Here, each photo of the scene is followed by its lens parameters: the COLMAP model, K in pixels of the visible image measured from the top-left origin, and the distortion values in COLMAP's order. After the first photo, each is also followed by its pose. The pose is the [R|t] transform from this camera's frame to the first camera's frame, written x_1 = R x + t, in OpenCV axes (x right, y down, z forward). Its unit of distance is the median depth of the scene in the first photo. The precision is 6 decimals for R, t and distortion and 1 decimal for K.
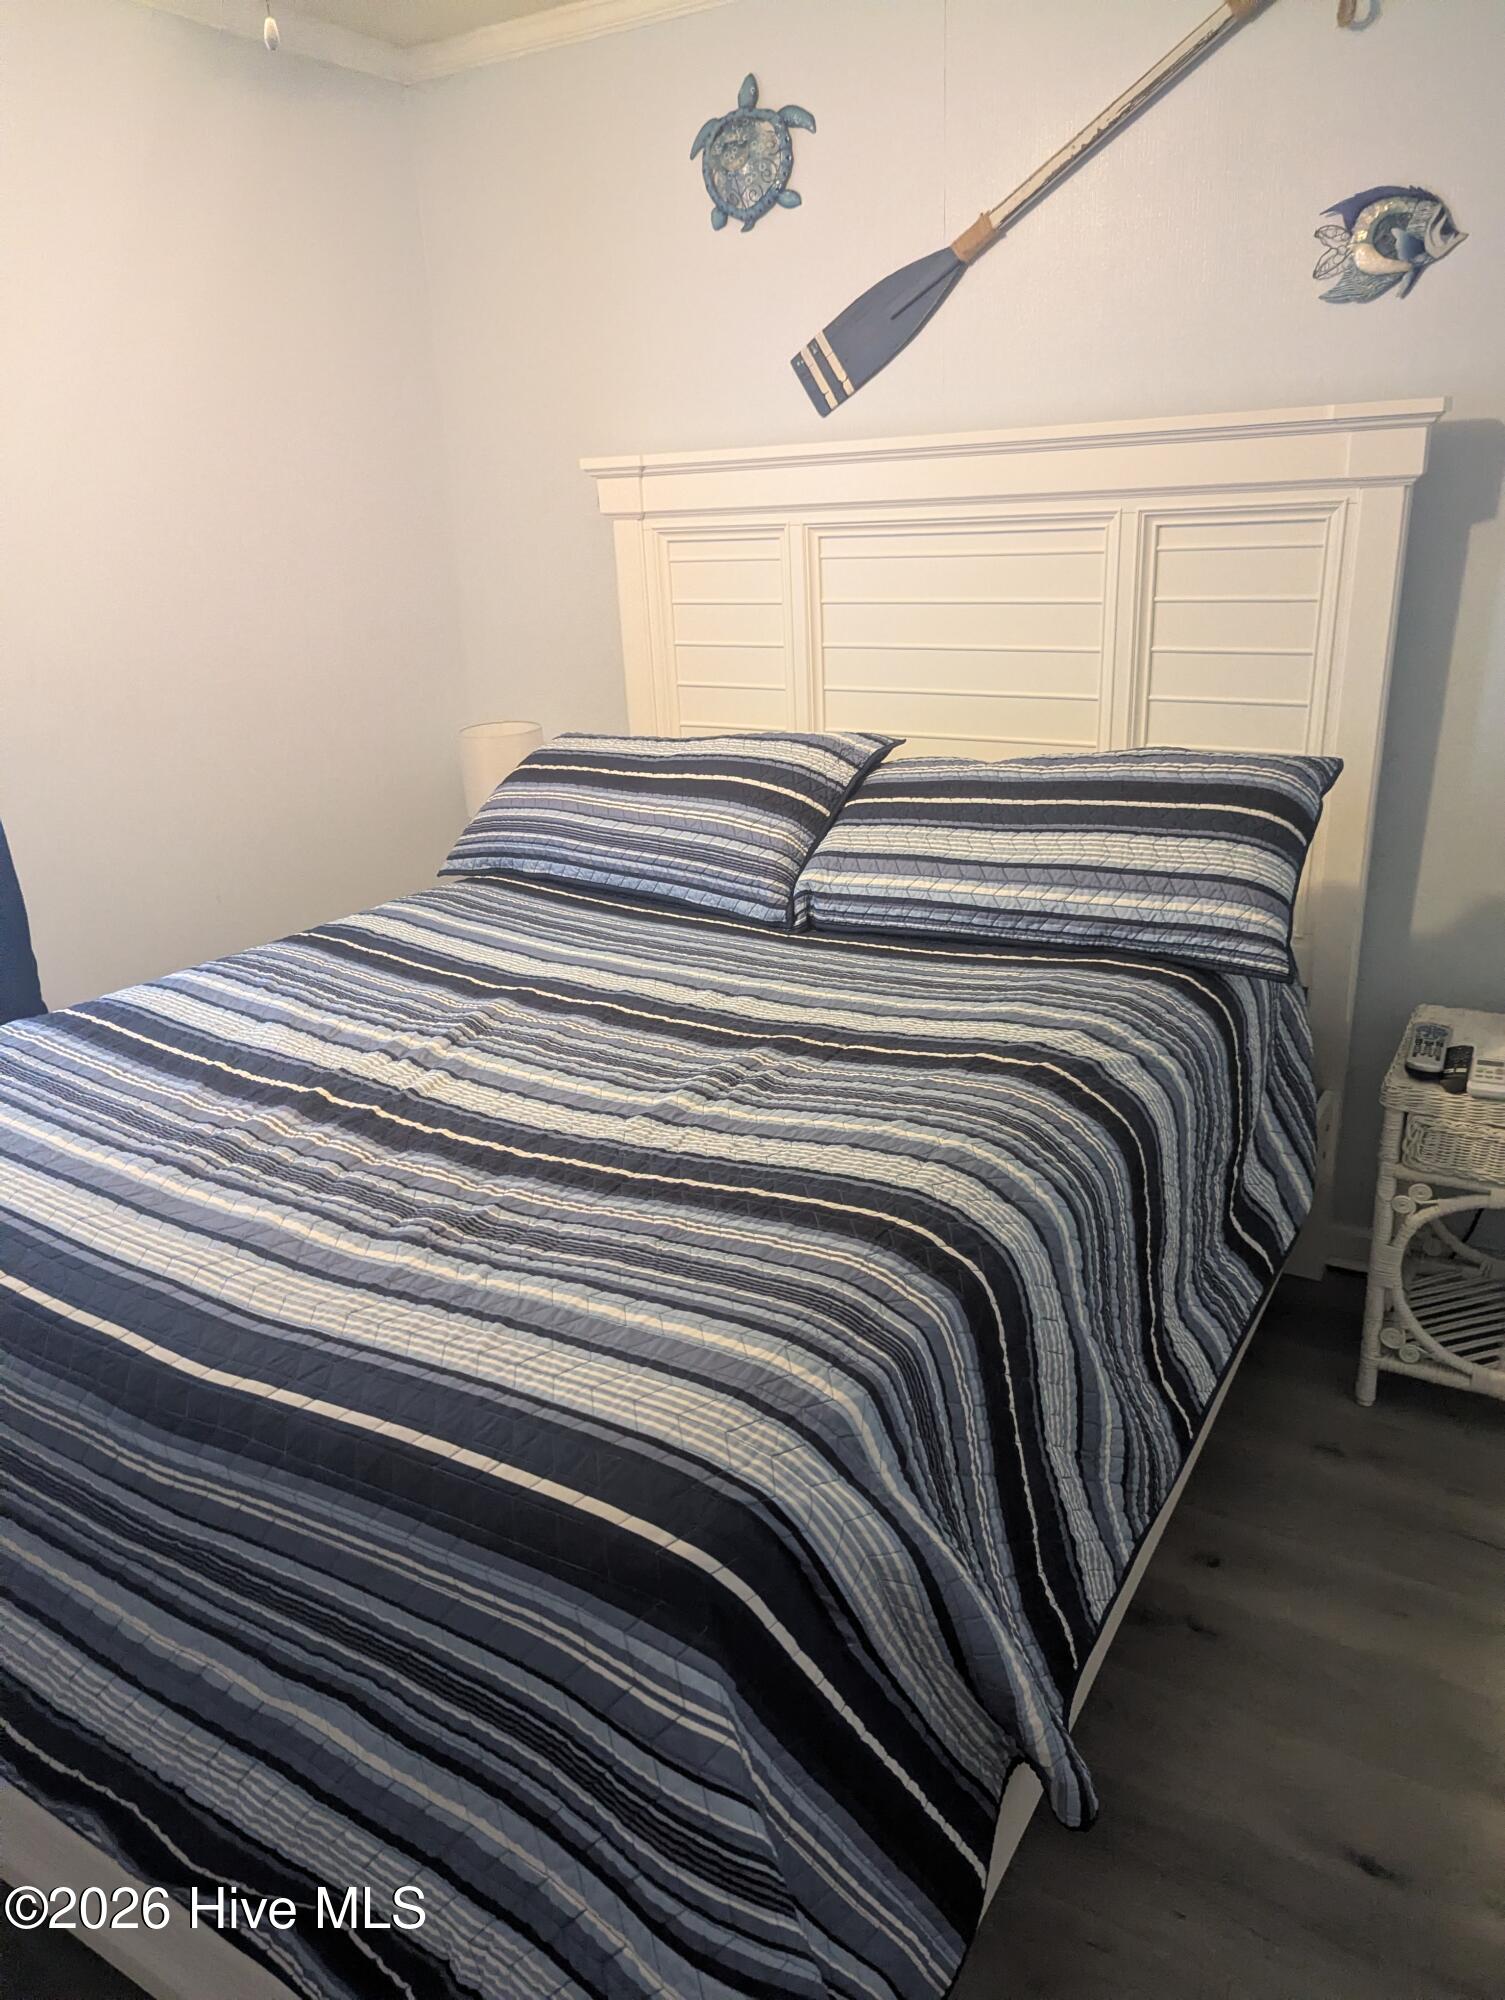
lens RADIAL K [[1404.3, 0, 735.1], [0, 1404.3, 1003.2], [0, 0, 1]] dist [0.065292, -0.061991]
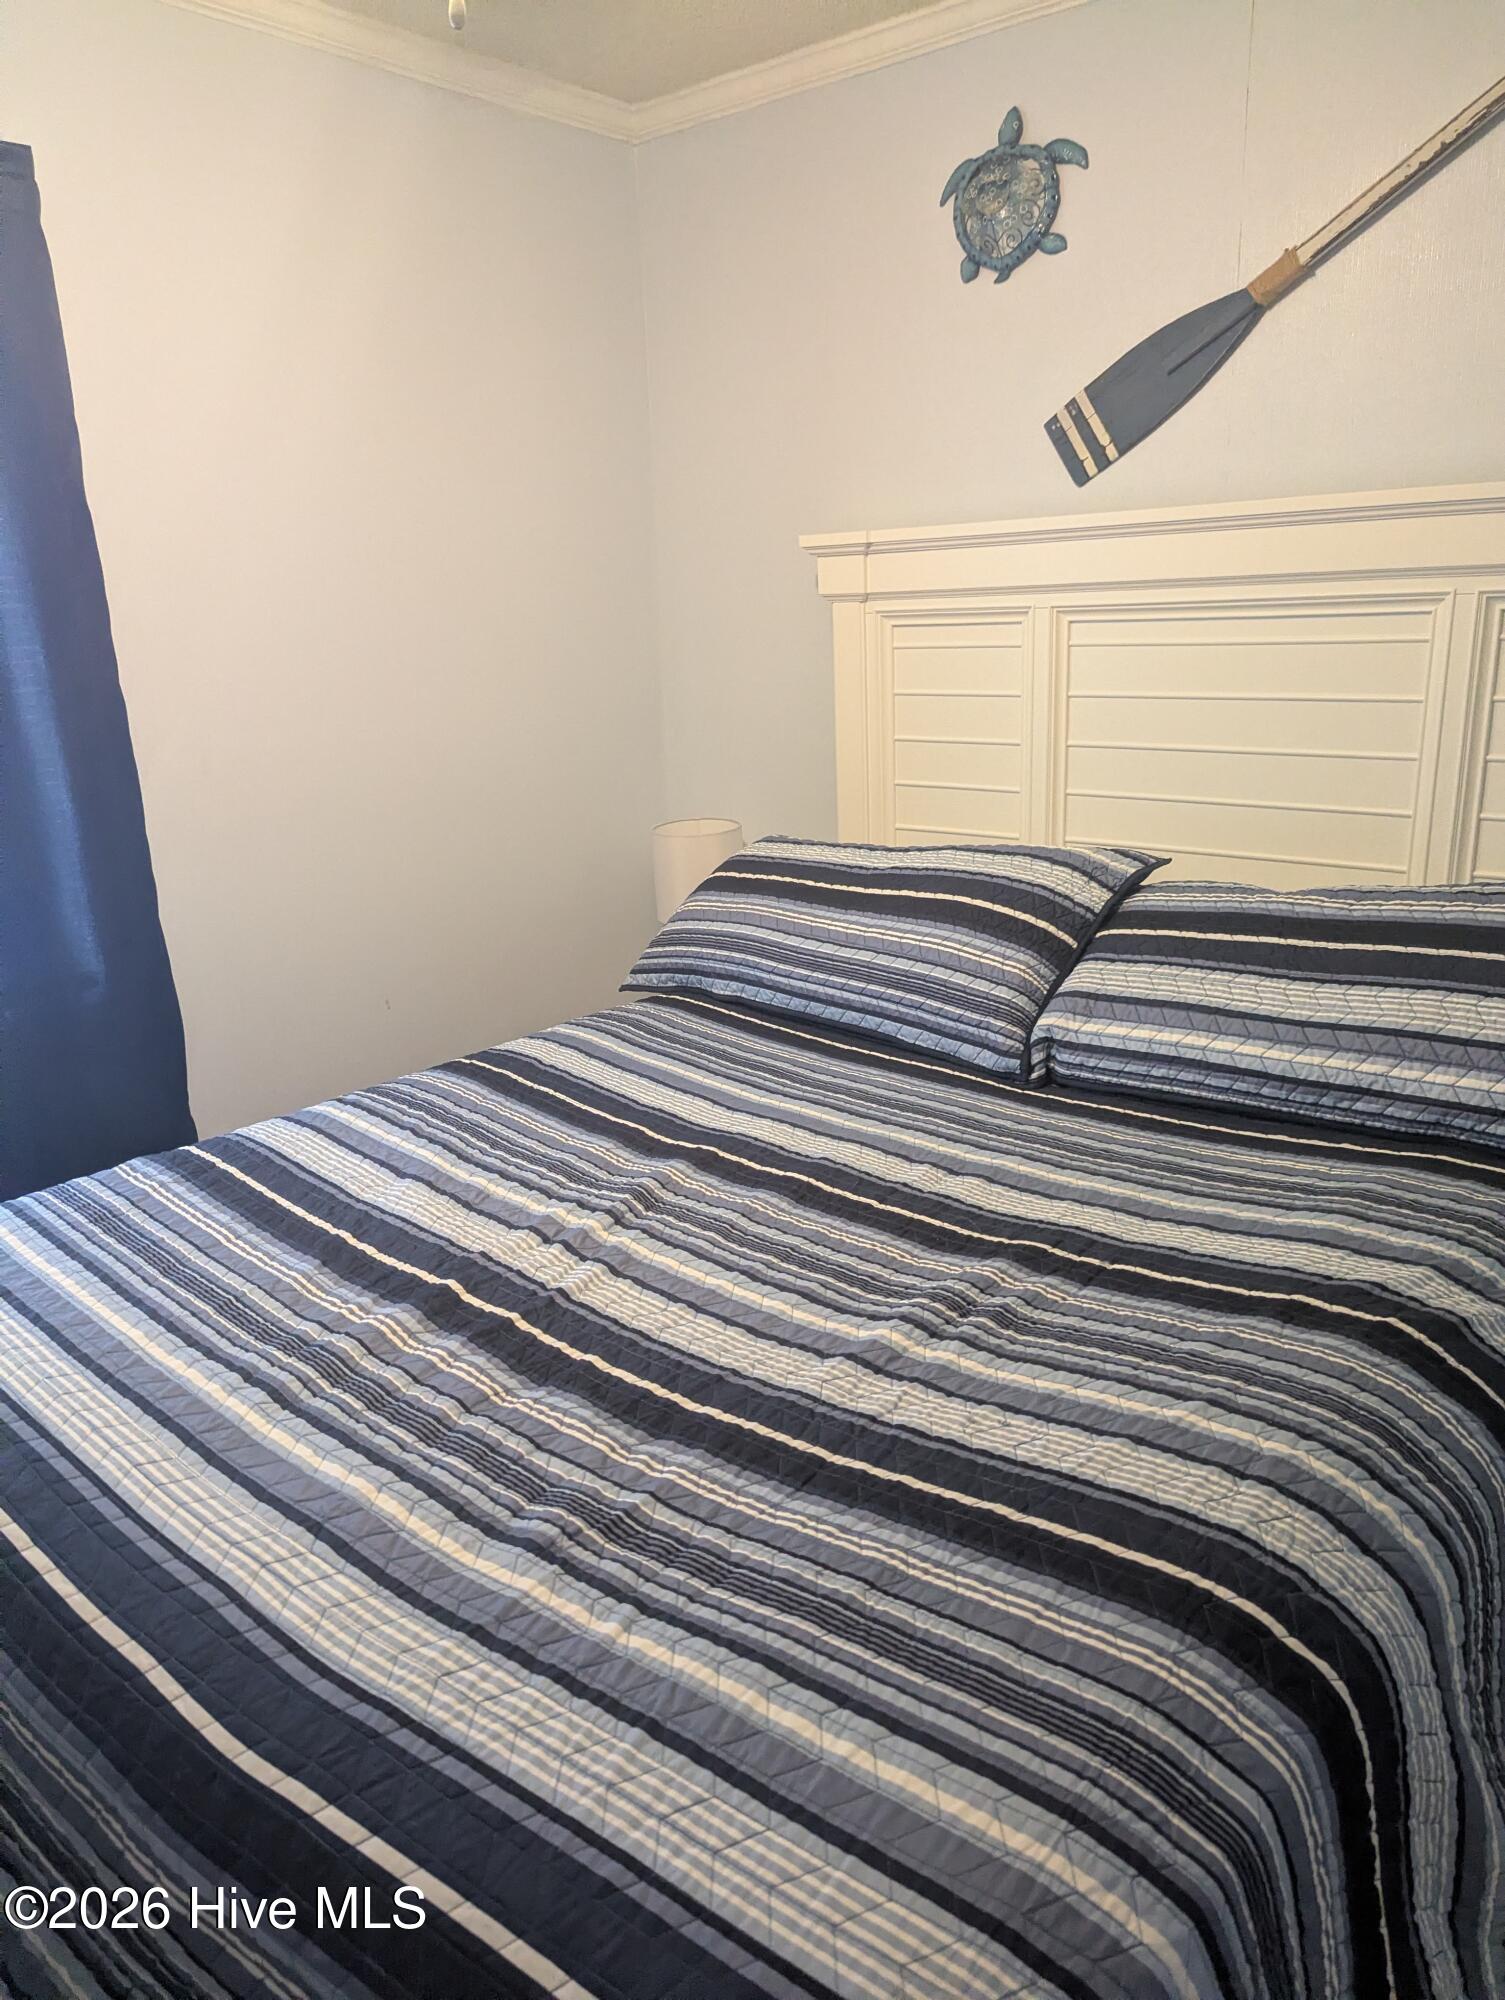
lens RADIAL K [[1404.3, 0, 732.6], [0, 1404.3, 1014.6], [0, 0, 1]] dist [0.065292, -0.061991]
pose [[0.989998, 0.044422, -0.133906, -0.026341], [-0.050562, 0.997803, -0.042800, -0.058367], [0.131711, 0.049143, 0.990069, 0.175933]]
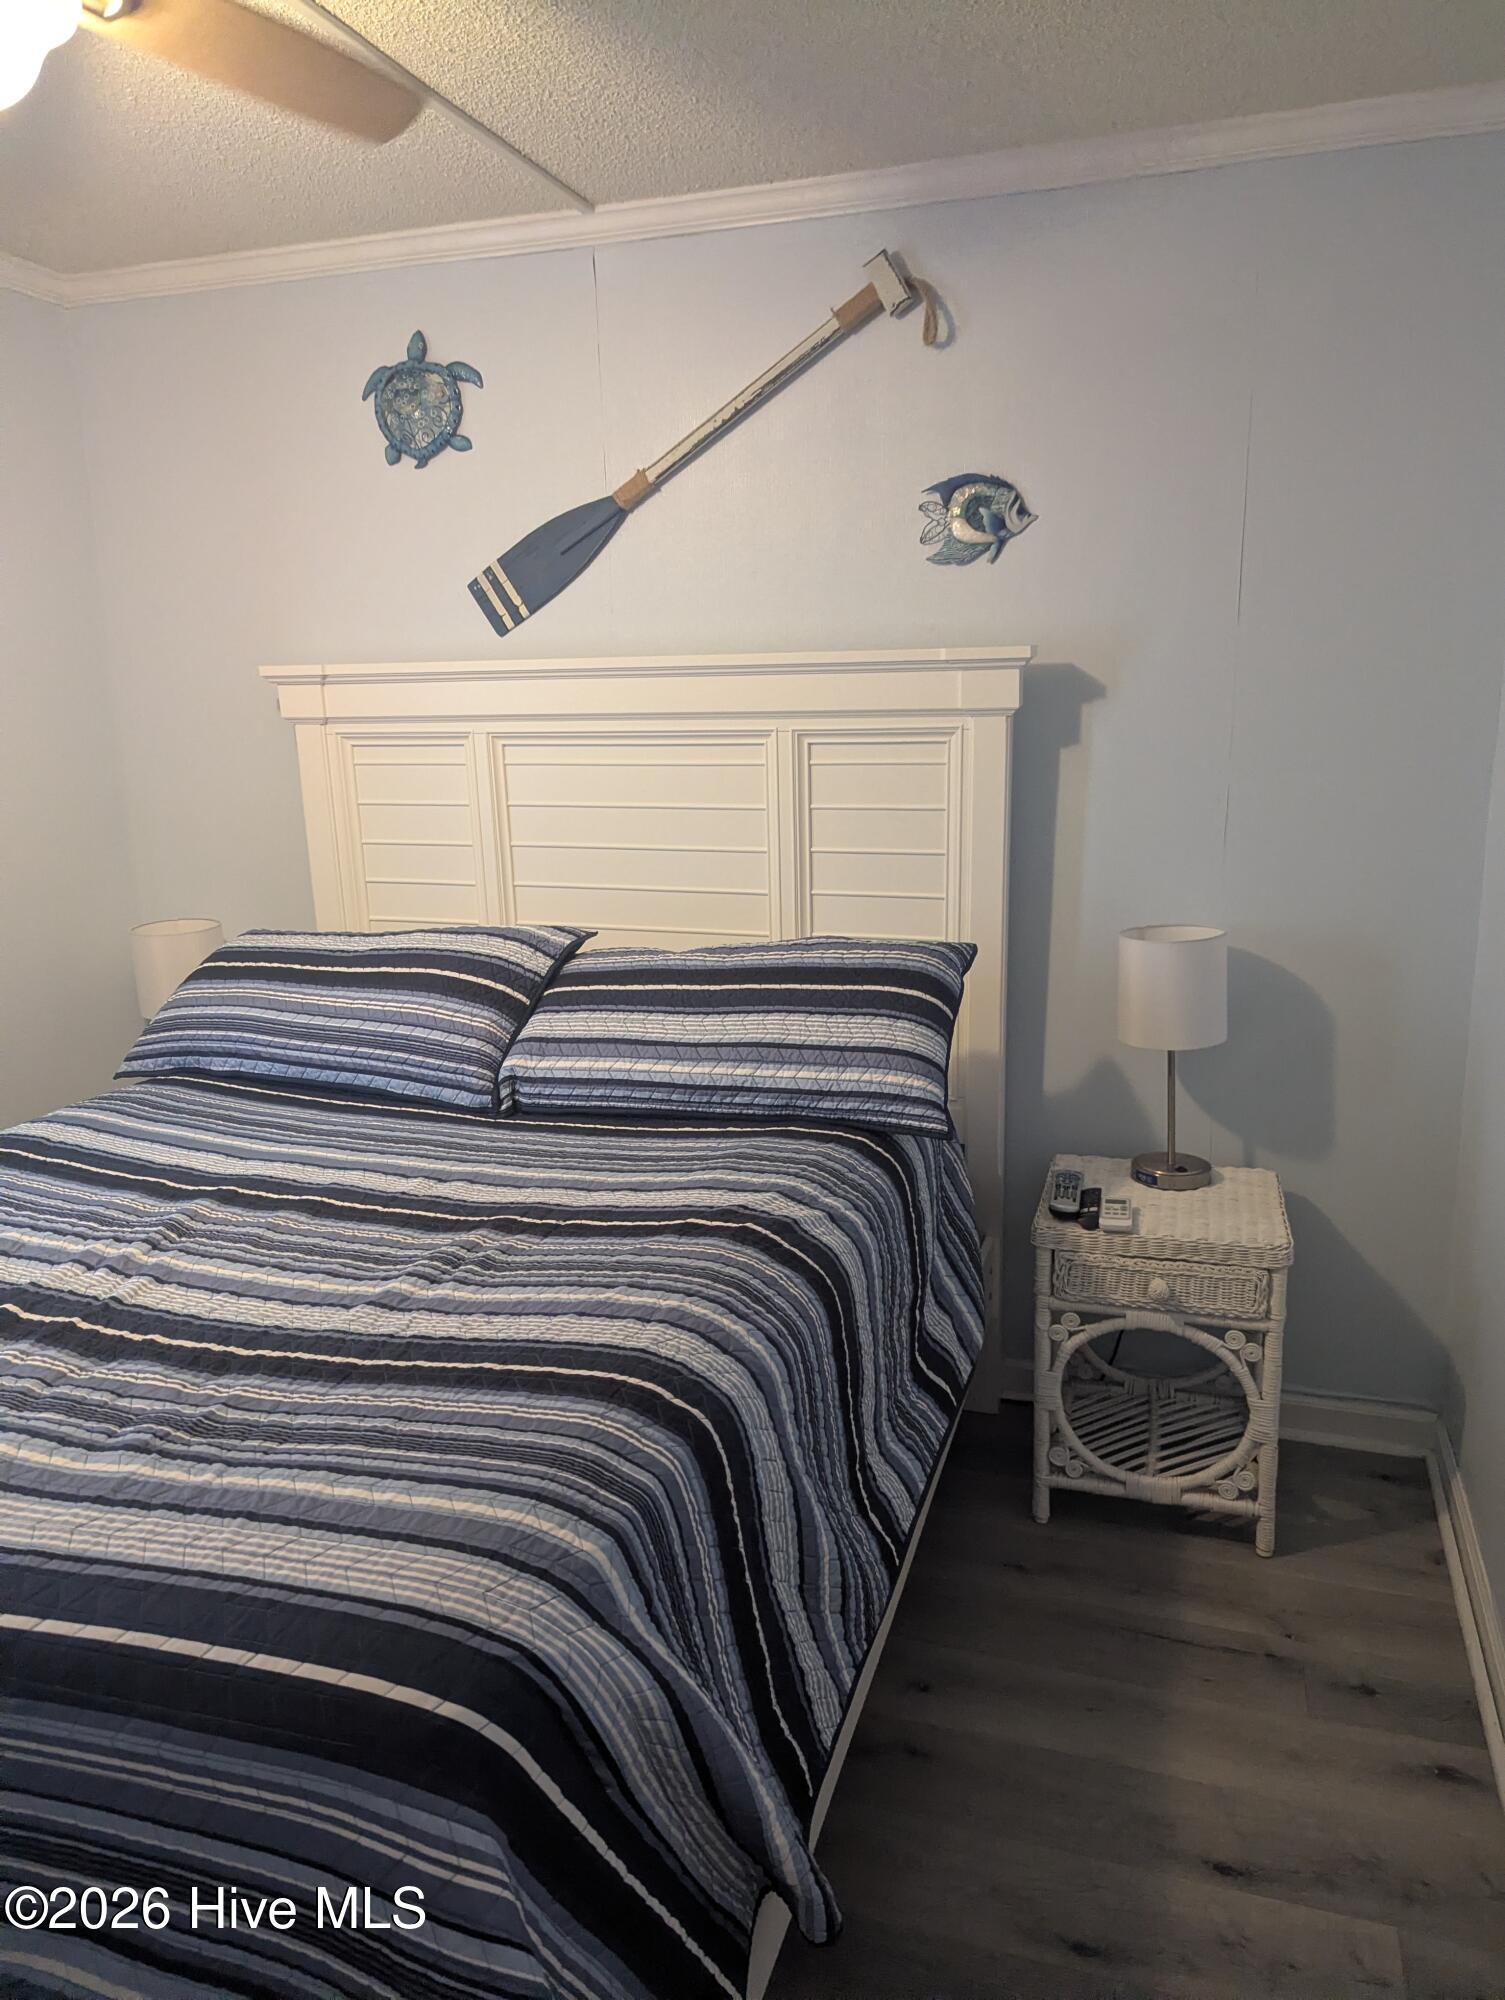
lens RADIAL K [[1404.3, 0, 758.2], [0, 1404.3, 1026.9], [0, 0, 1]] dist [0.065292, -0.061991]
pose [[0.969599, -0.033921, 0.242337, -0.026650], [0.061258, 0.992458, -0.106178, 0.006283], [-0.236907, 0.117795, 0.964365, -0.059374]]
